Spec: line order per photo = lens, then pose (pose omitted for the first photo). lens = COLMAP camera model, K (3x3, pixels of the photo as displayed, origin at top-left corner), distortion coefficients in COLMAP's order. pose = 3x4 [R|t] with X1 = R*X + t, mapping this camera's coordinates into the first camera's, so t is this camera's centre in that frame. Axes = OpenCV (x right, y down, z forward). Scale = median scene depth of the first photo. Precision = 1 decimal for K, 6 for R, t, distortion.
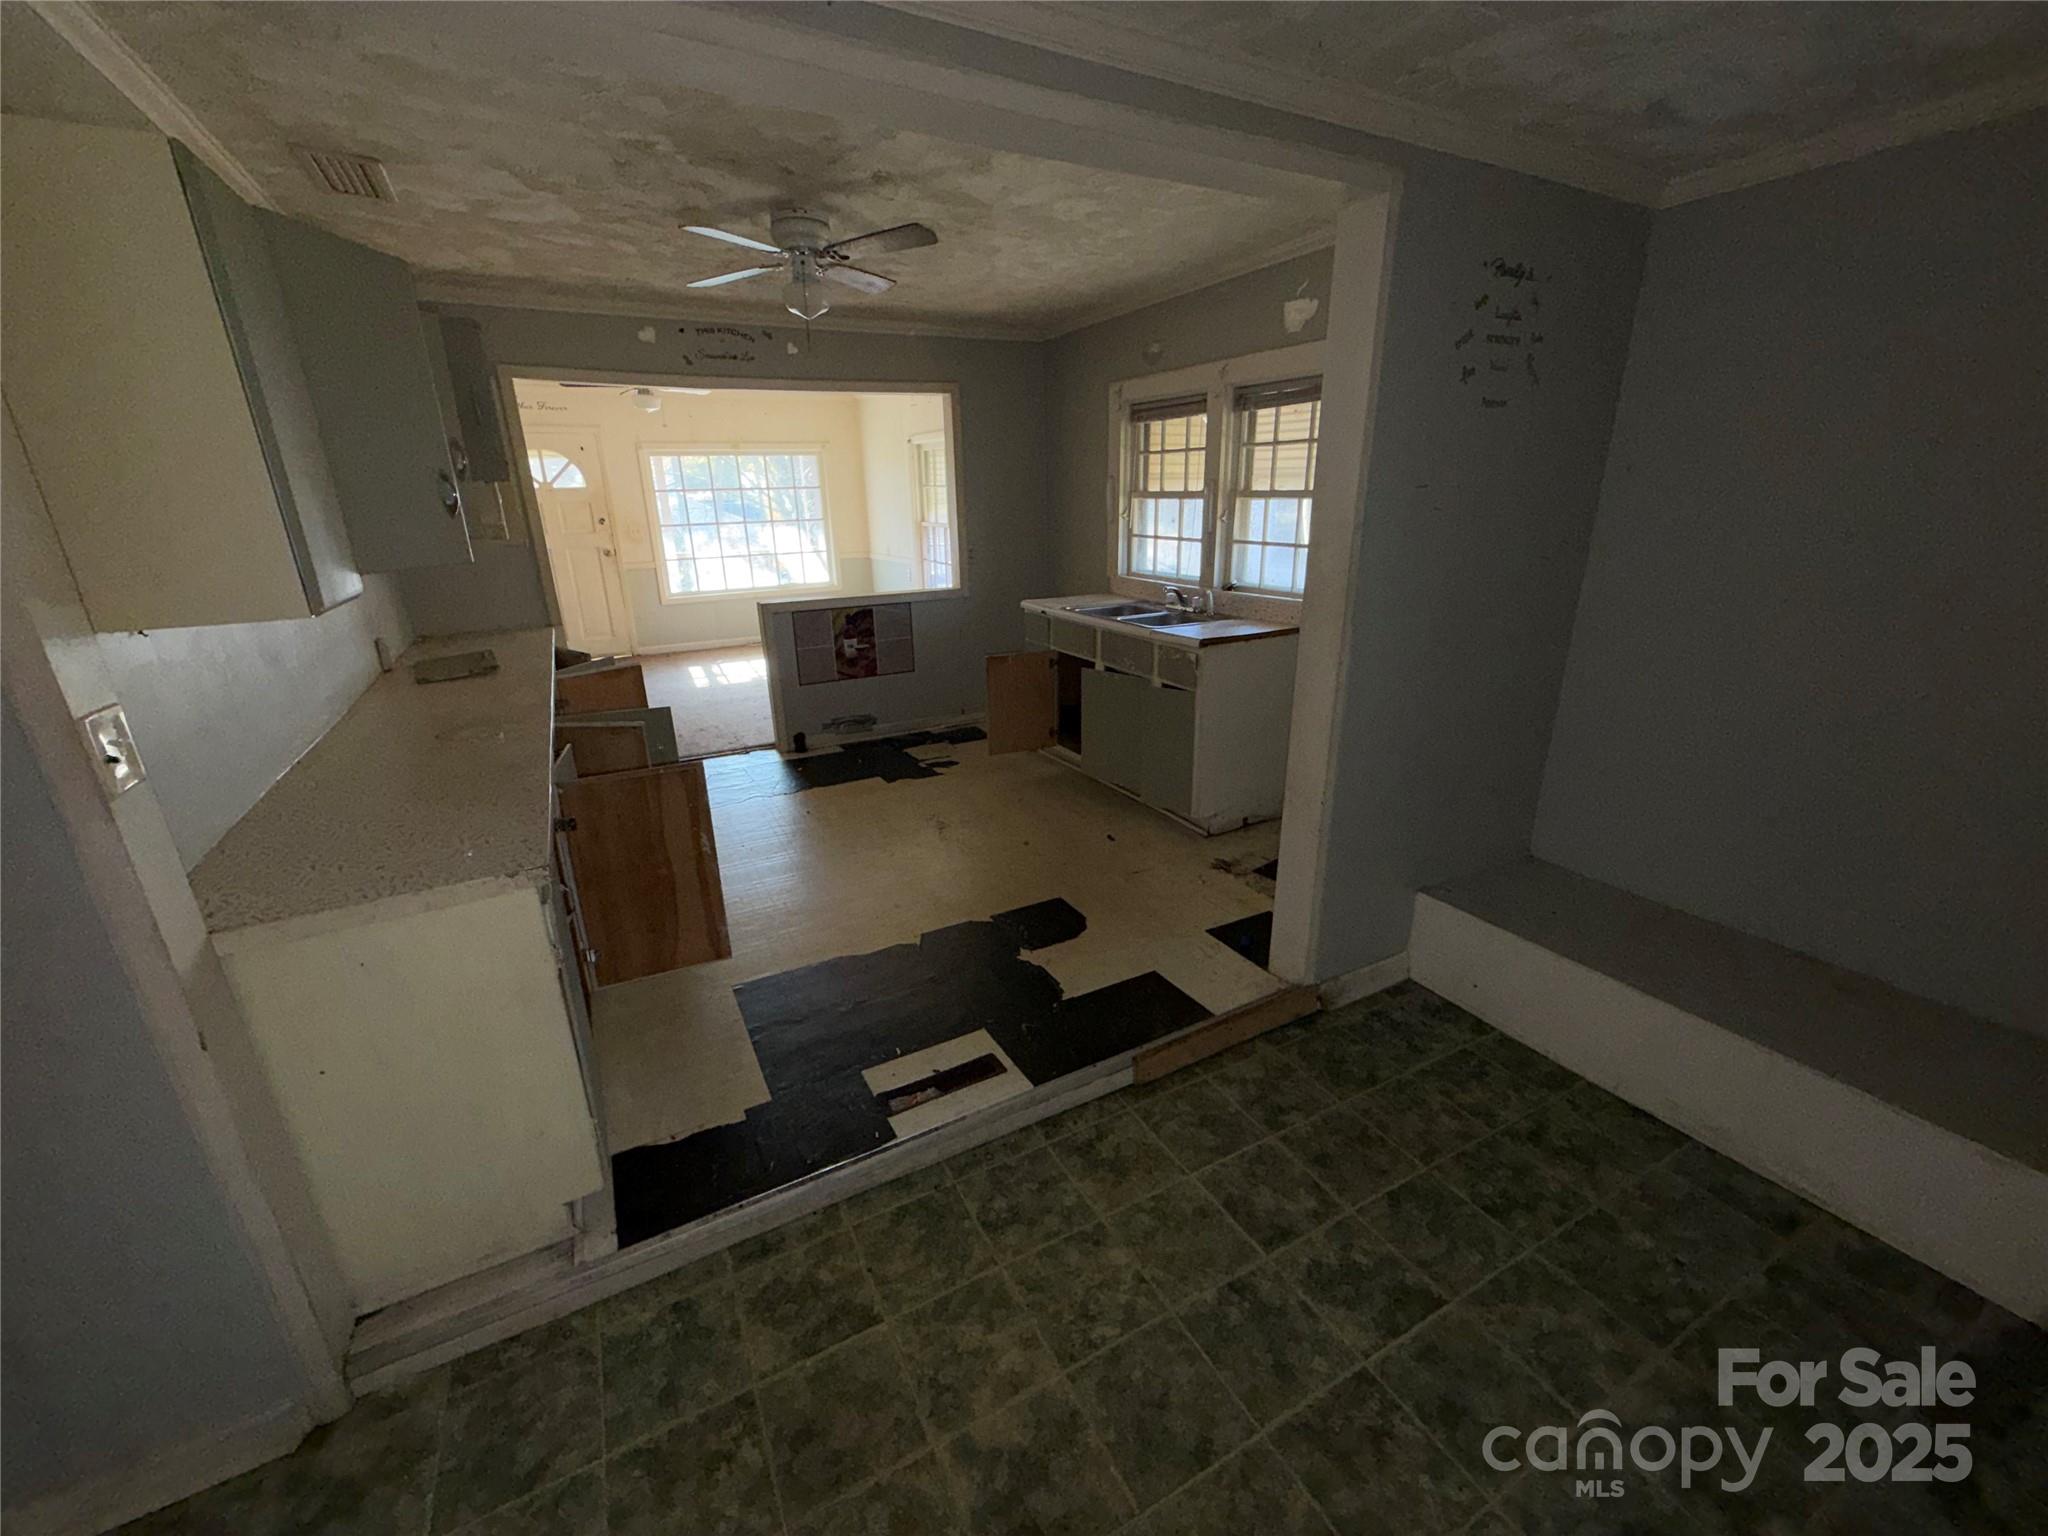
lens RADIAL K [[816.1, 0, 1015.1], [0, 816.1, 764.2], [0, 0, 1]] dist [0.003262, -0.000286]
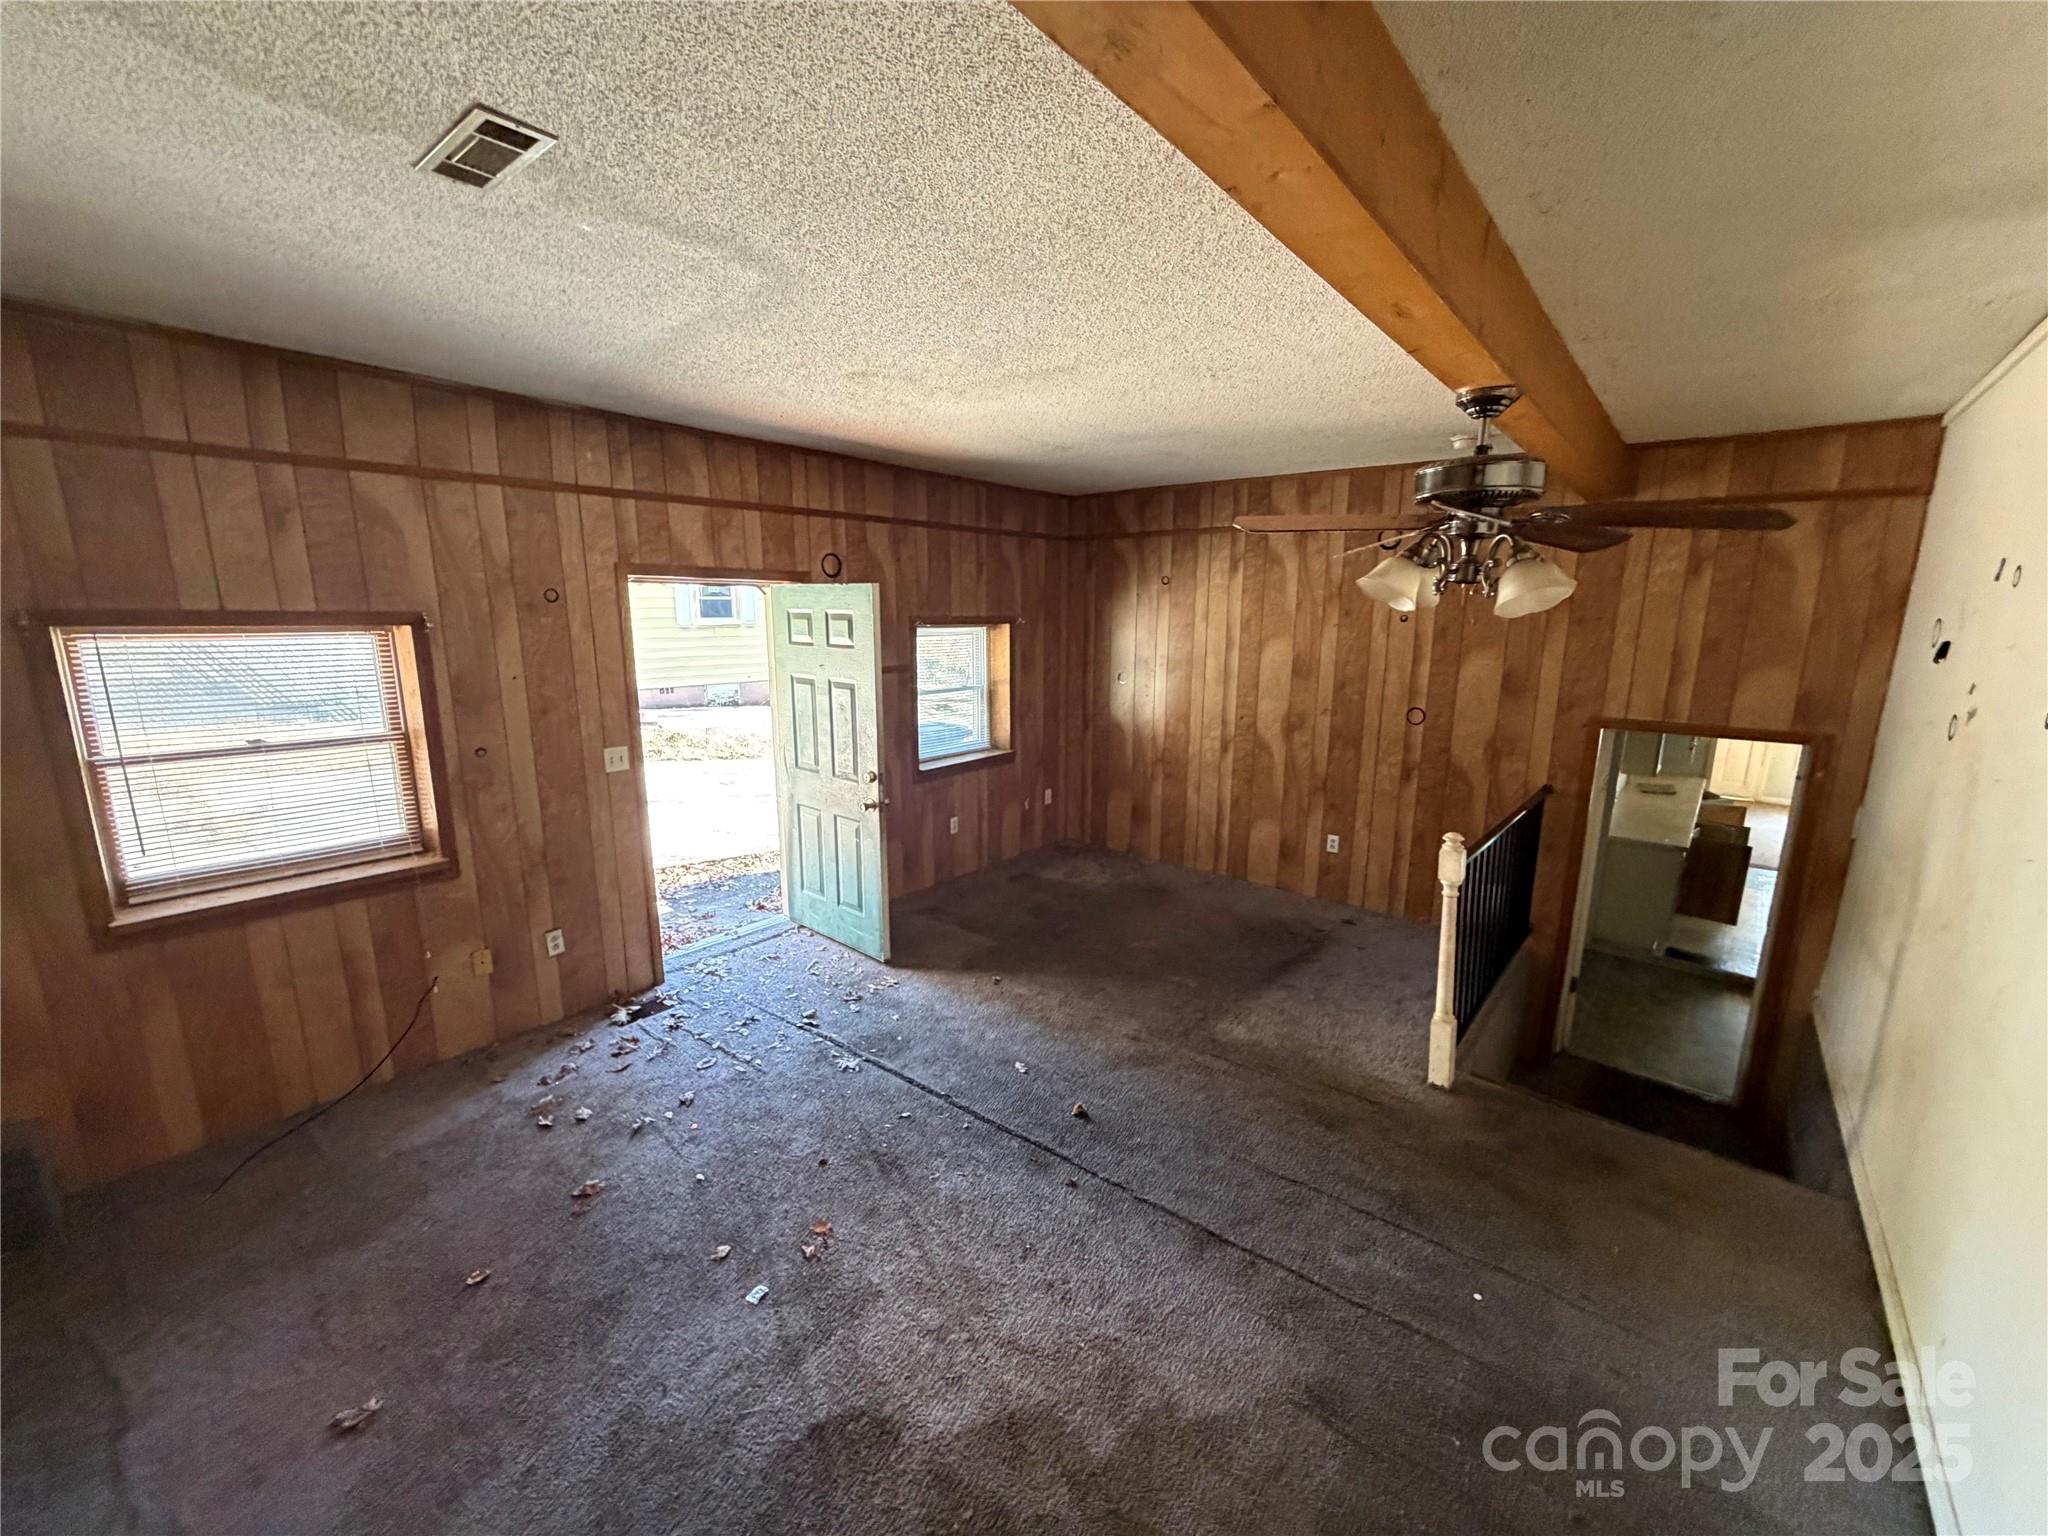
lens RADIAL K [[816.1, 0, 1028.2], [0, 816.1, 775.8], [0, 0, 1]] dist [0.003262, -0.000286]
pose [[0.359158, 0.219265, -0.907154, 0.934589], [-0.316334, 0.943072, 0.102704, 0.207053], [0.878031, 0.250077, 0.408073, -1.824444]]
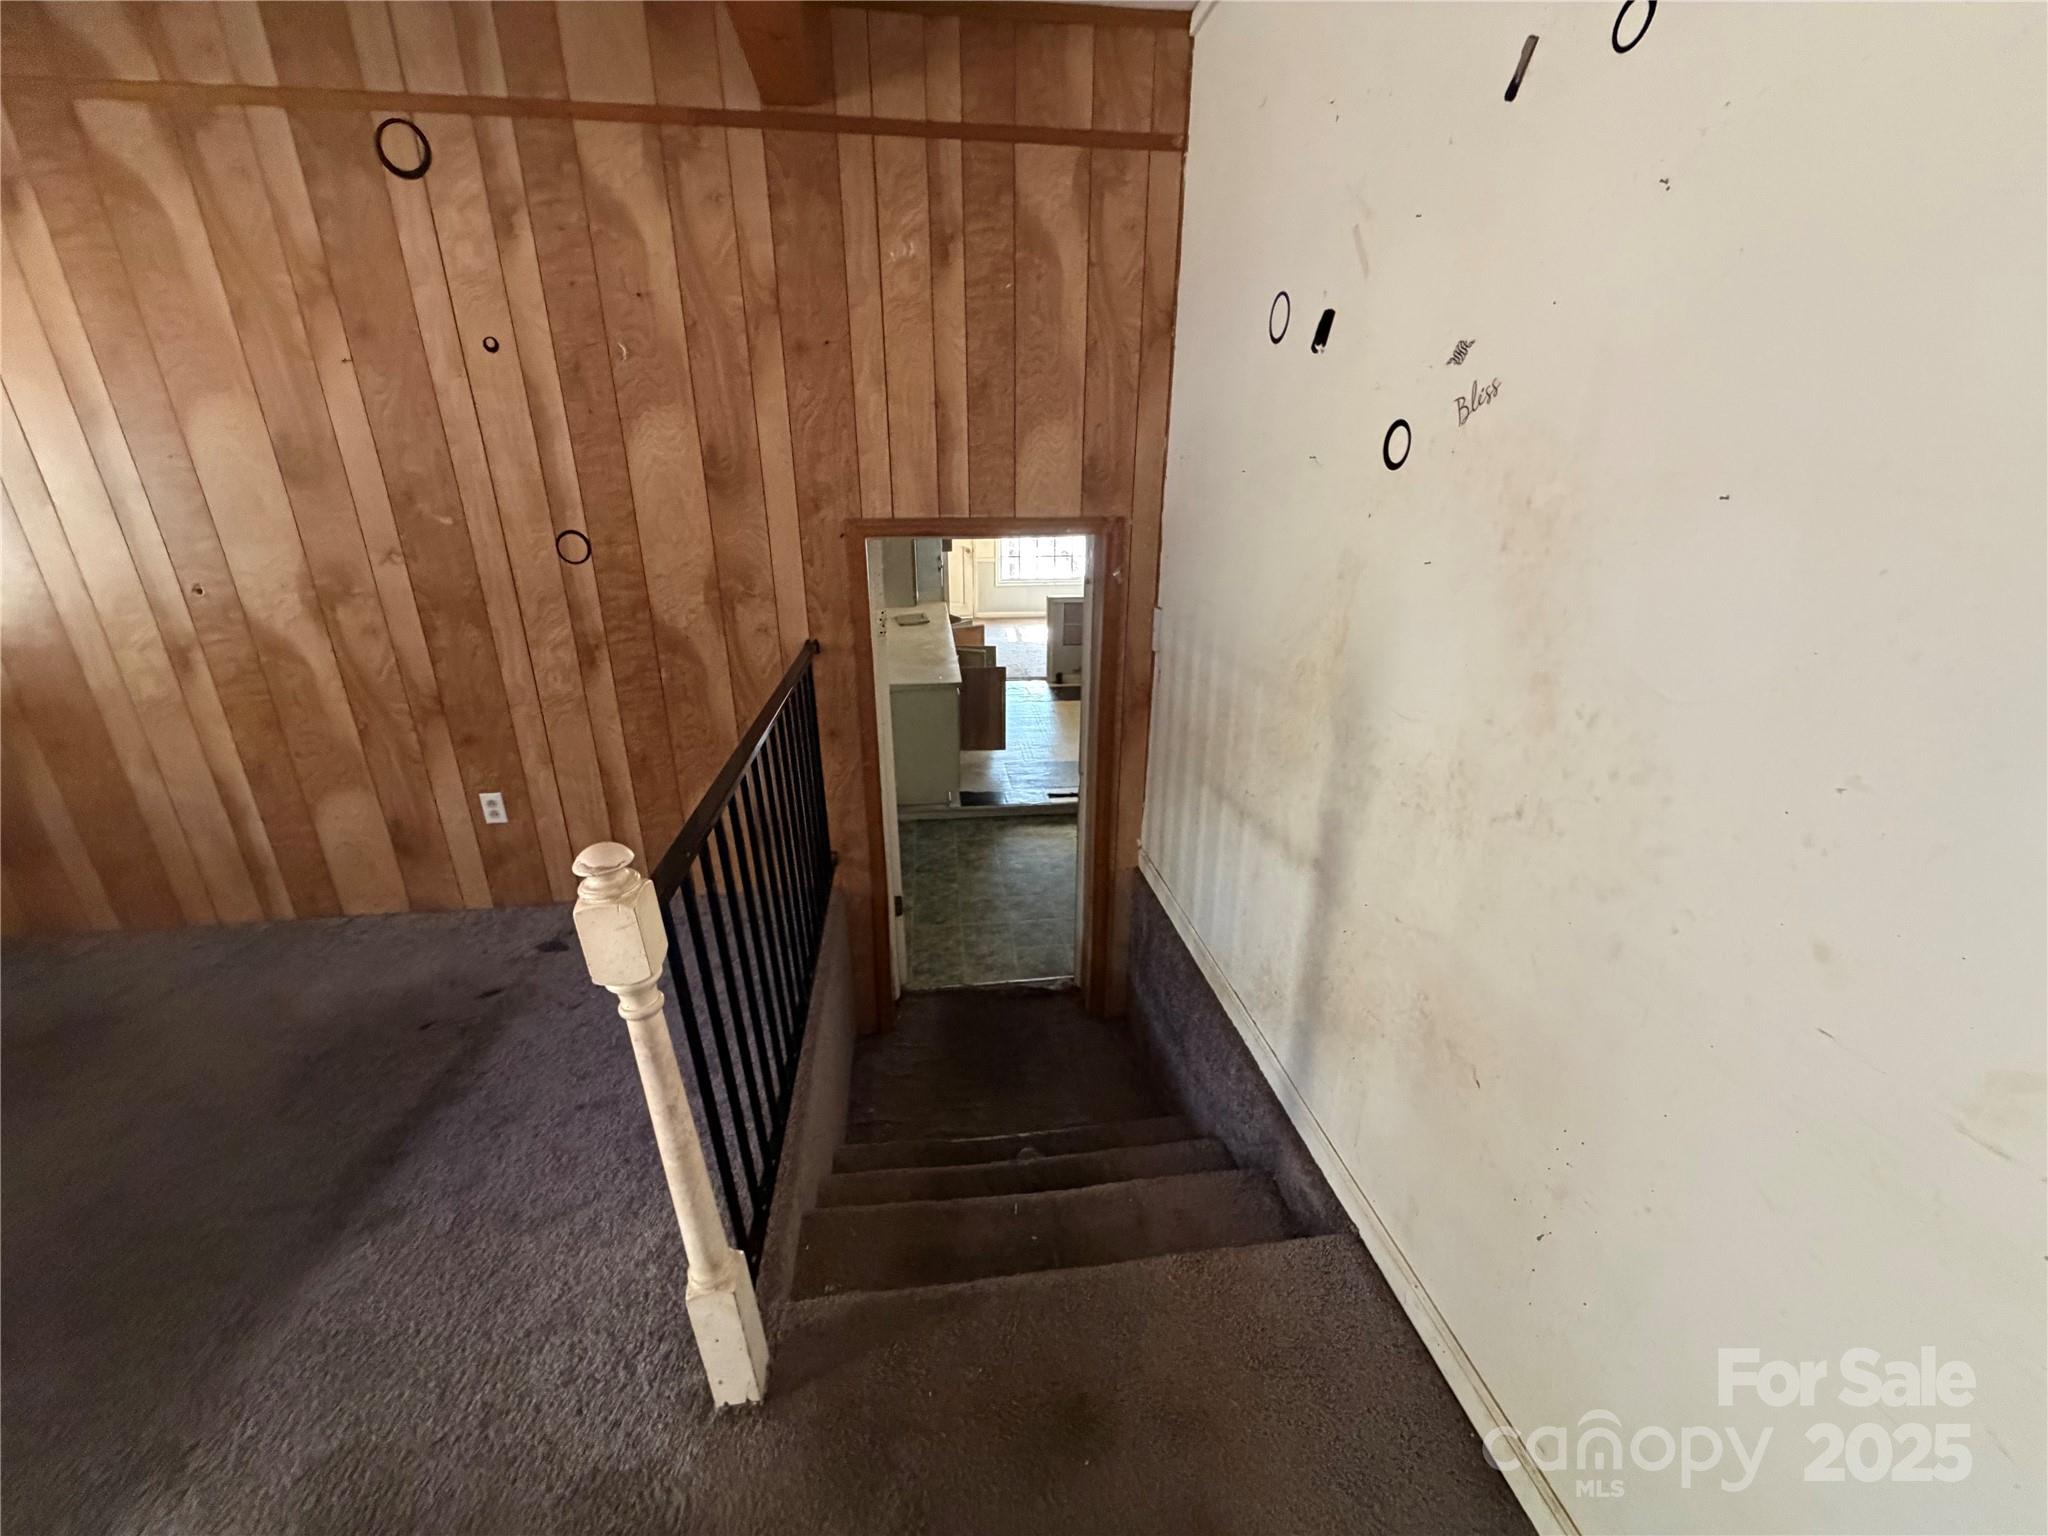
lens RADIAL K [[816.1, 0, 1013.6], [0, 816.1, 763.8], [0, 0, 1]] dist [0.003262, -0.000286]
pose [[0.928289, 0.149671, -0.340408, 0.453623], [-0.140195, 0.988735, 0.052417, 0.131160], [0.344419, -0.000934, 0.938816, -1.138730]]
